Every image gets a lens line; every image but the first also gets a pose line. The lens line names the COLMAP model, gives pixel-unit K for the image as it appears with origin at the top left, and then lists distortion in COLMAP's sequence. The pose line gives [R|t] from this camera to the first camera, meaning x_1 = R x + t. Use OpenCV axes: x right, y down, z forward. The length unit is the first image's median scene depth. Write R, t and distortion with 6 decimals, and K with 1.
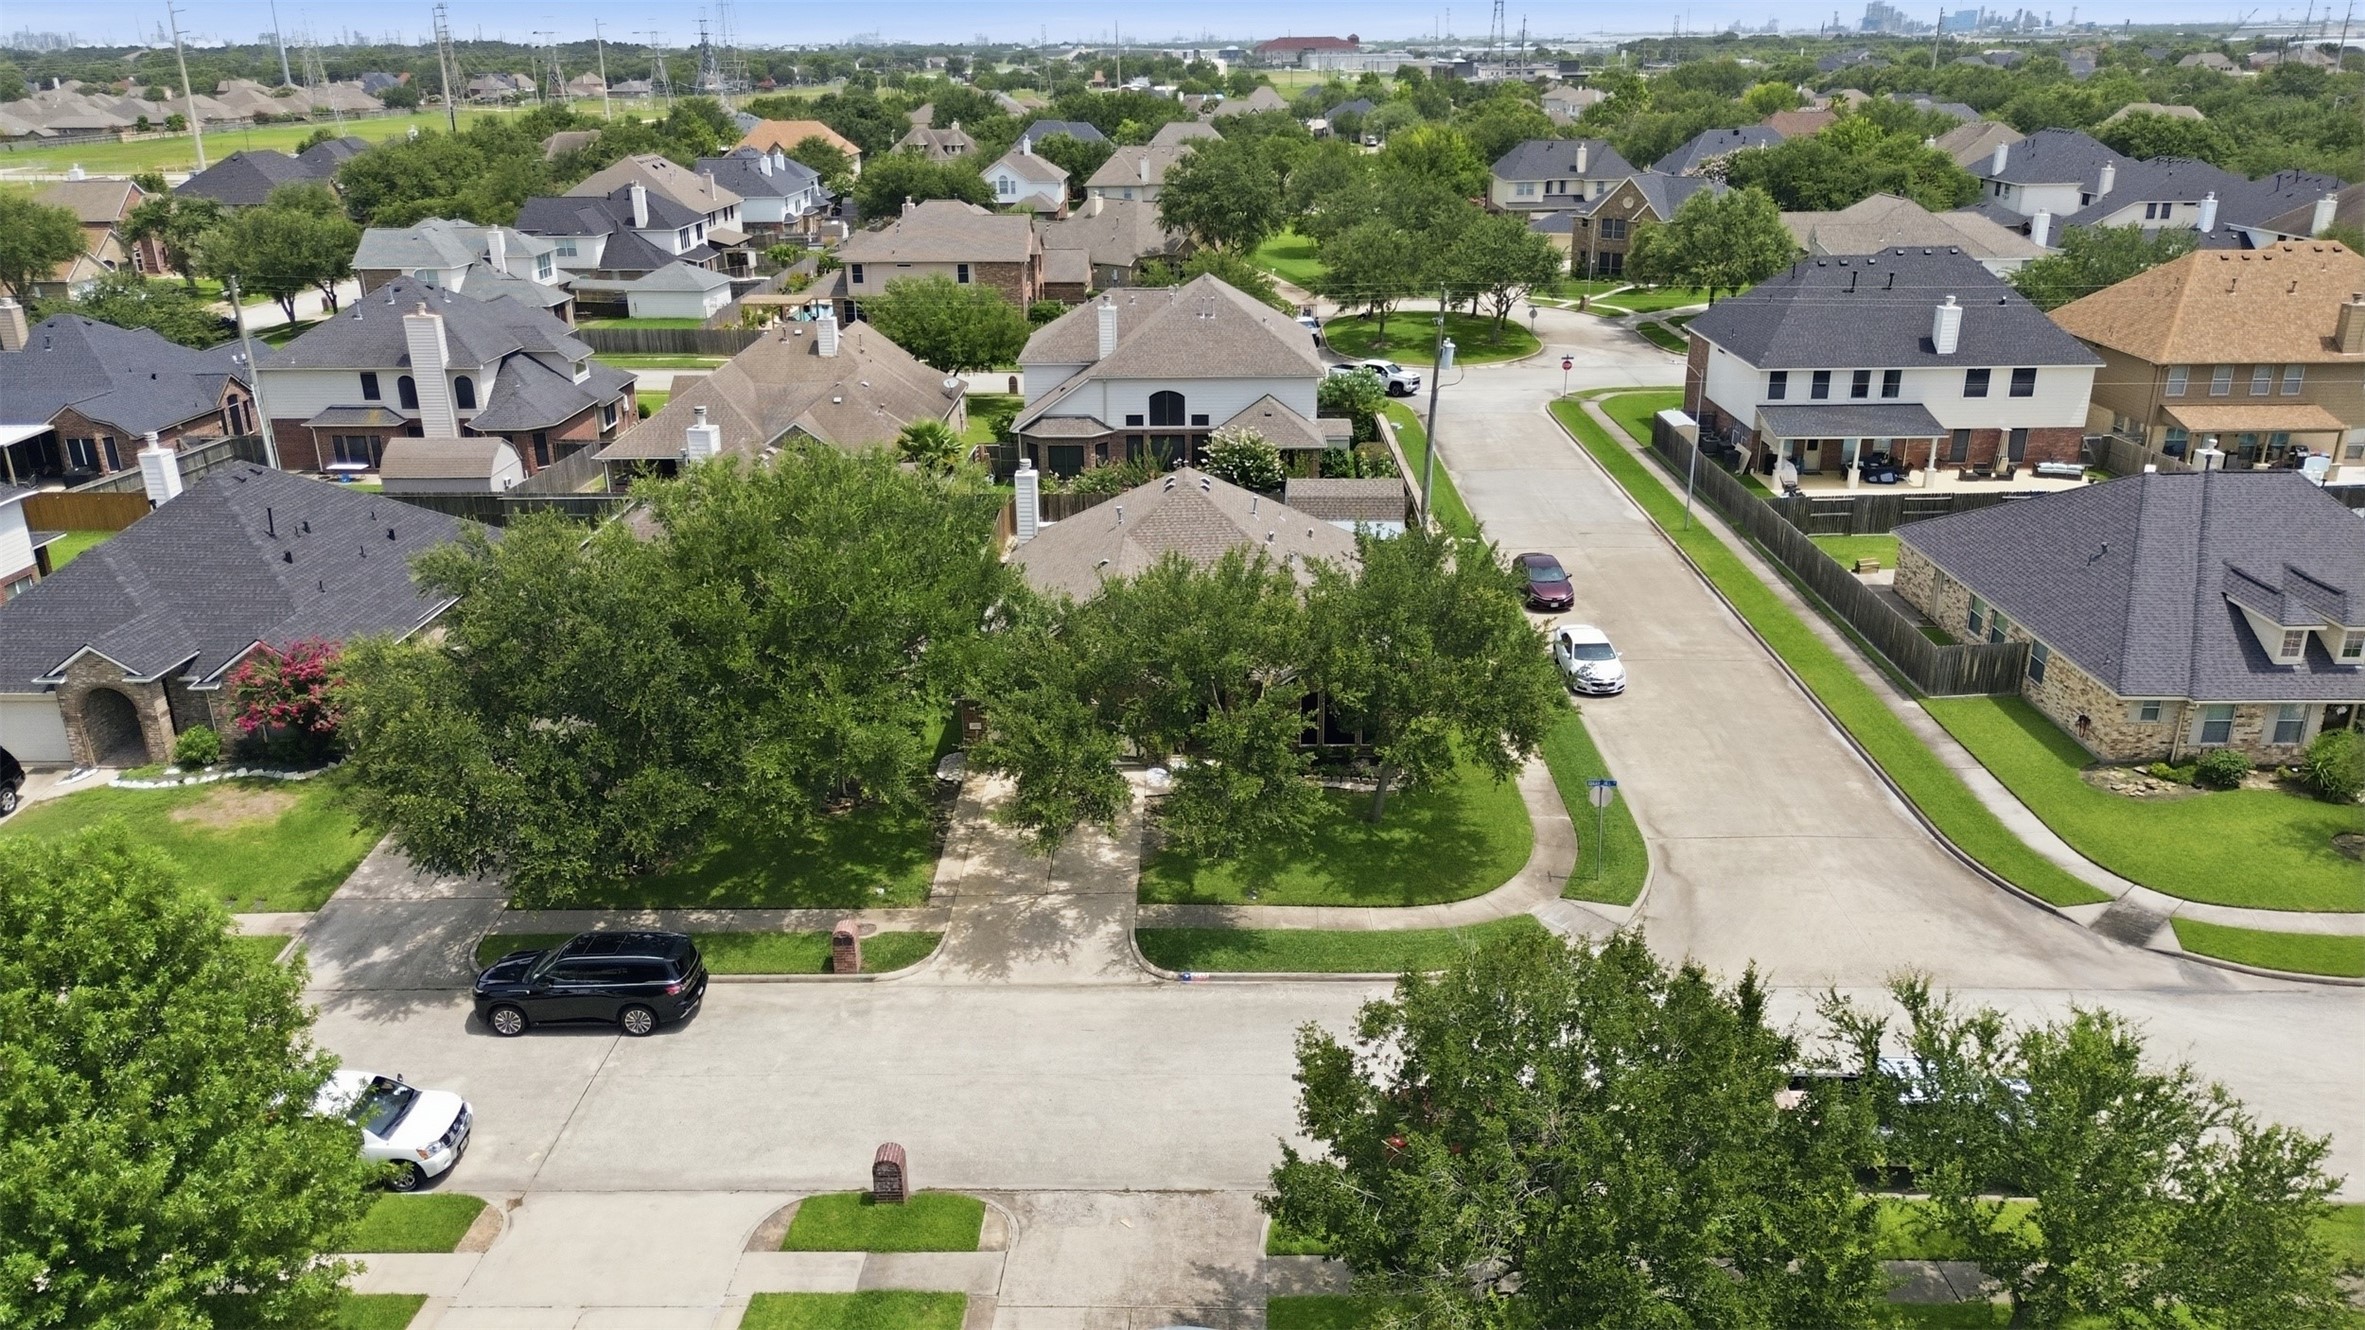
lens RADIAL K [[1679.2, 0, 1182.5], [0, 1679.2, 665.0], [0, 0, 1]] dist [0.061961, -0.058375]
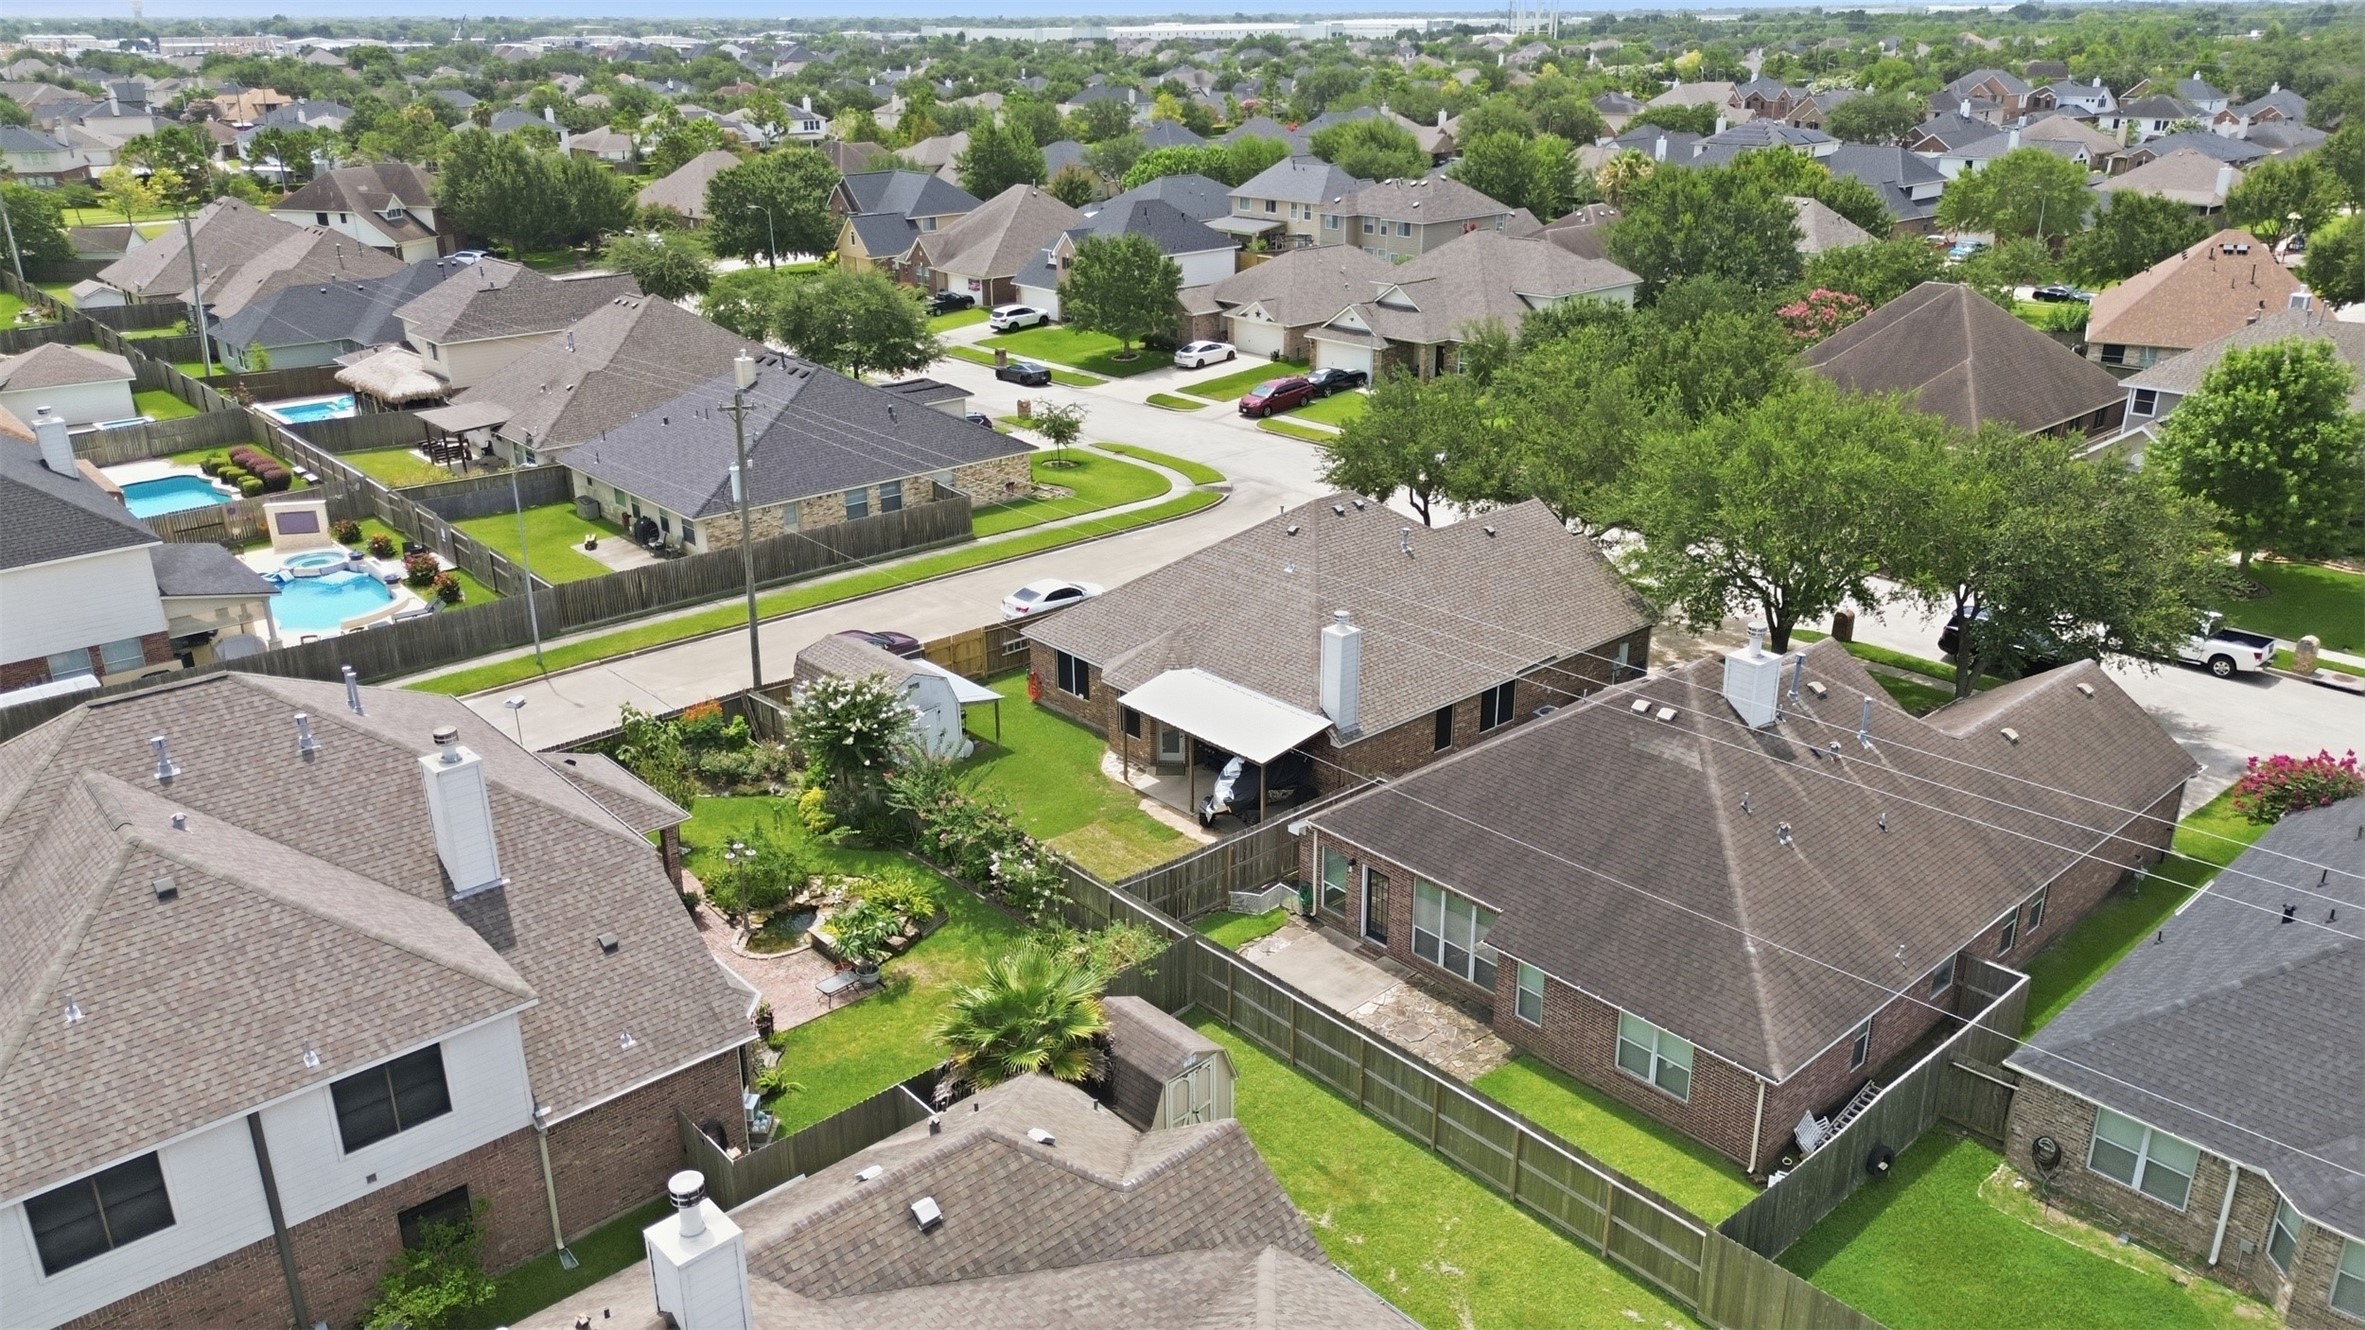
lens RADIAL K [[1679.2, 0, 1182.5], [0, 1679.2, 665.0], [0, 0, 1]] dist [0.061961, -0.058375]
pose [[-0.675777, -0.249484, 0.693601, -0.614921], [0.273336, 0.789074, 0.550136, -0.573145], [-0.684553, 0.561356, -0.465045, 1.514473]]
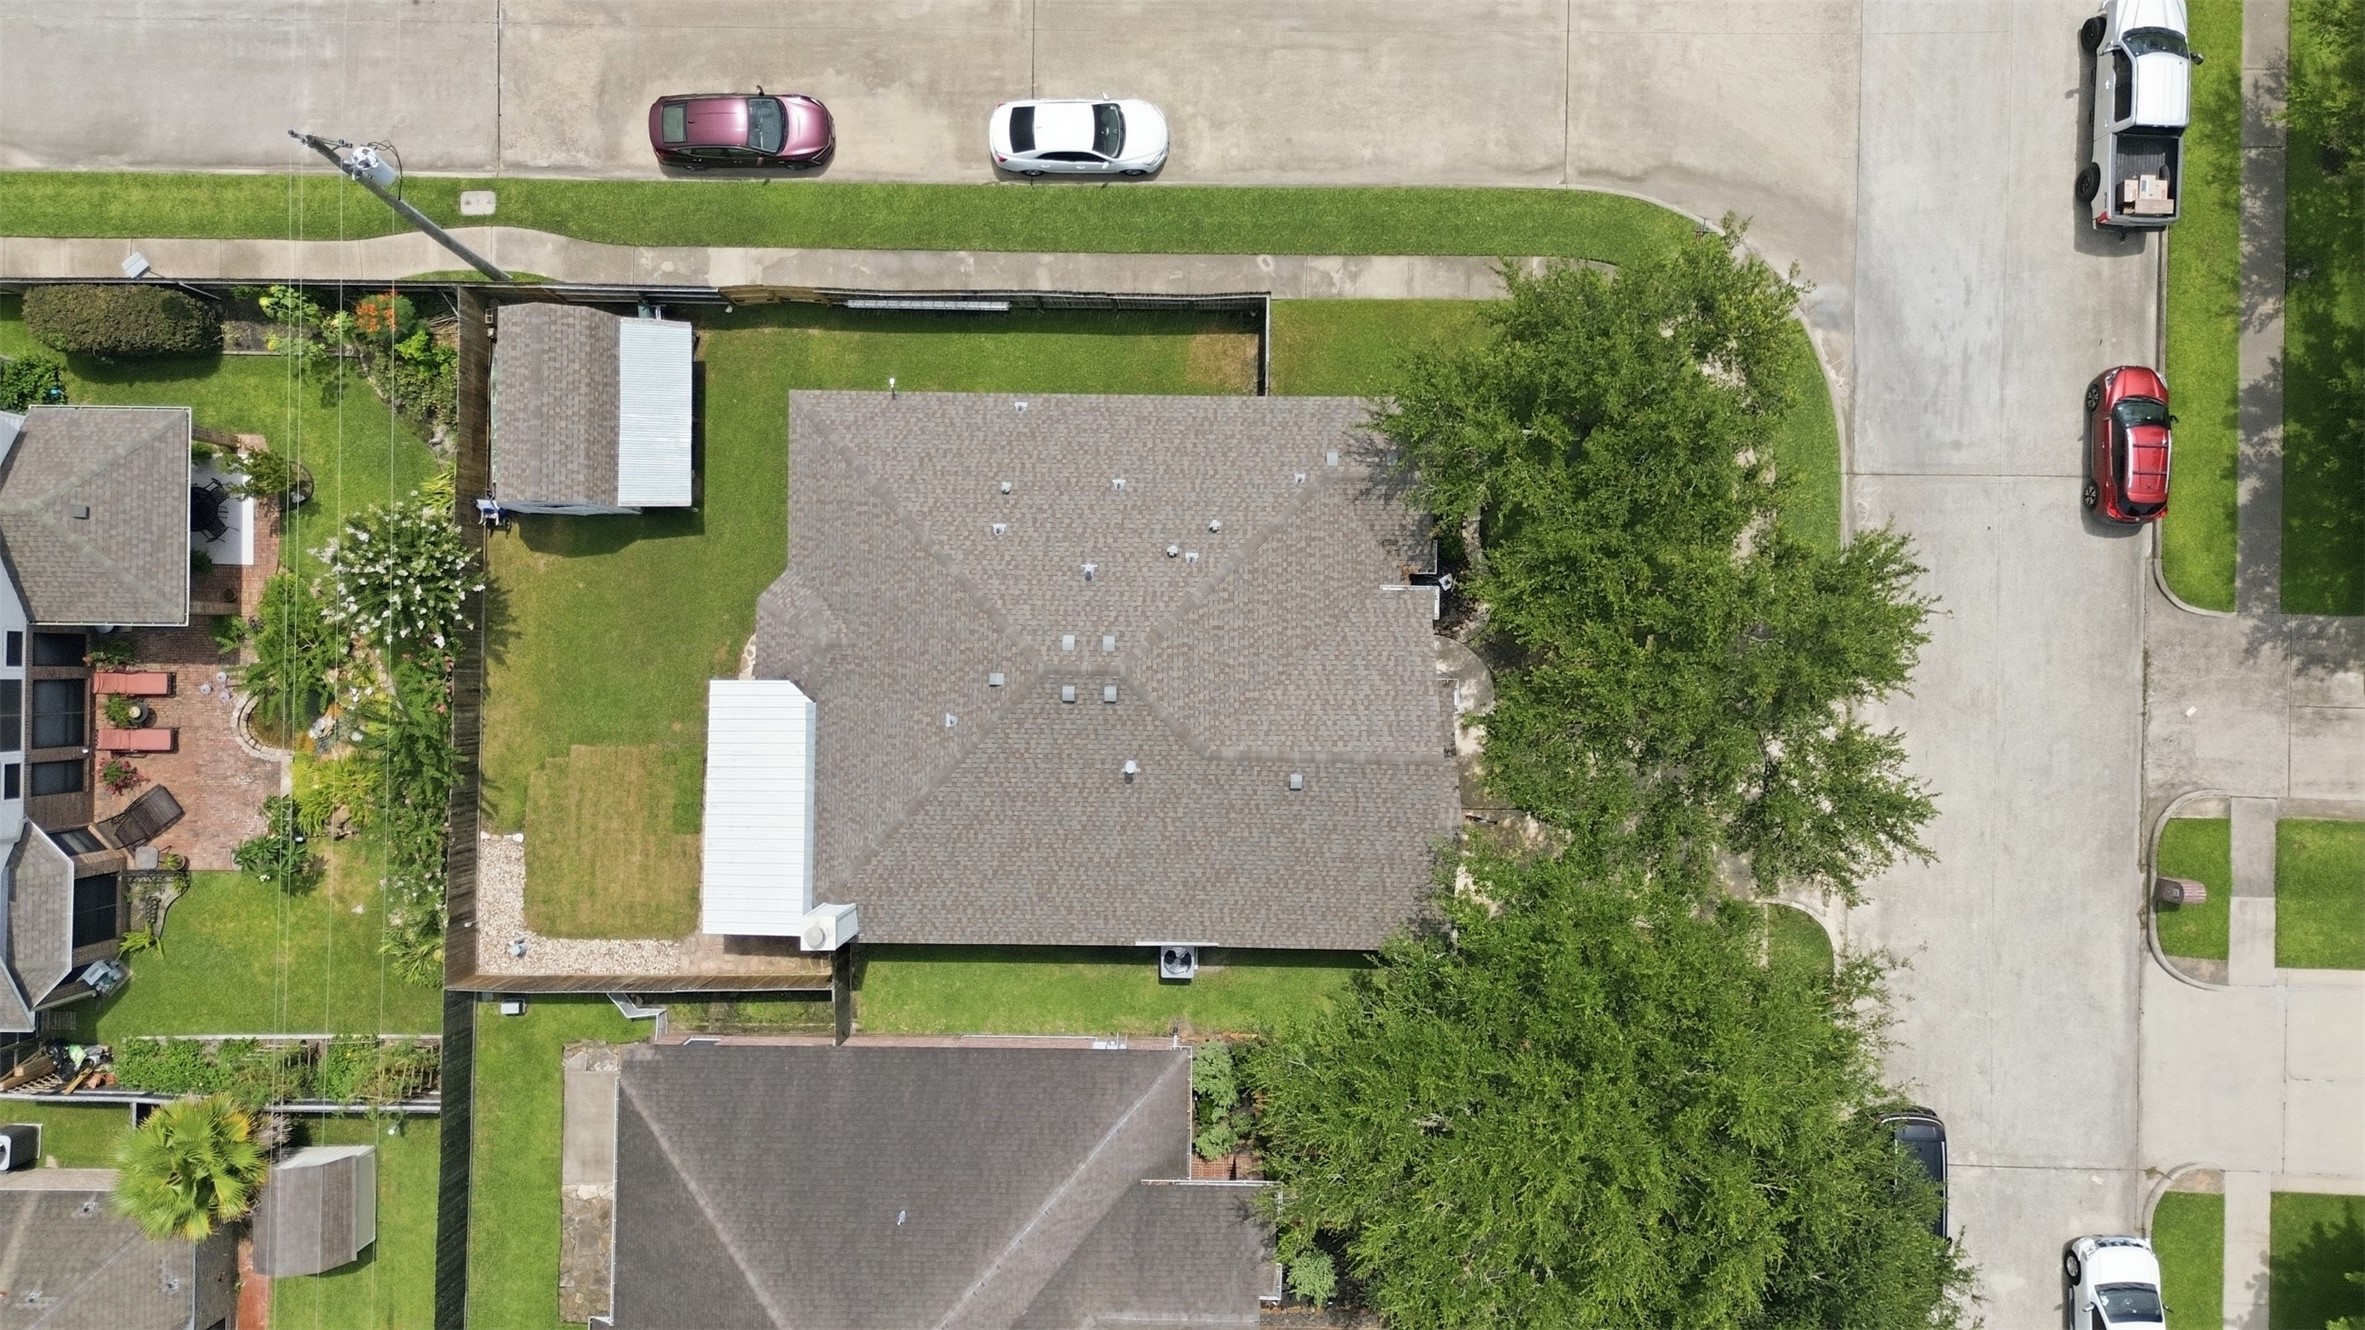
lens RADIAL K [[1679.2, 0, 1182.5], [0, 1679.2, 665.0], [0, 0, 1]] dist [0.061961, -0.058375]
pose [[-0.007107, -0.999604, 0.027244, -0.014808], [0.356678, 0.022919, 0.933946, -0.697443], [-0.934200, 0.016355, 0.356373, 0.707810]]
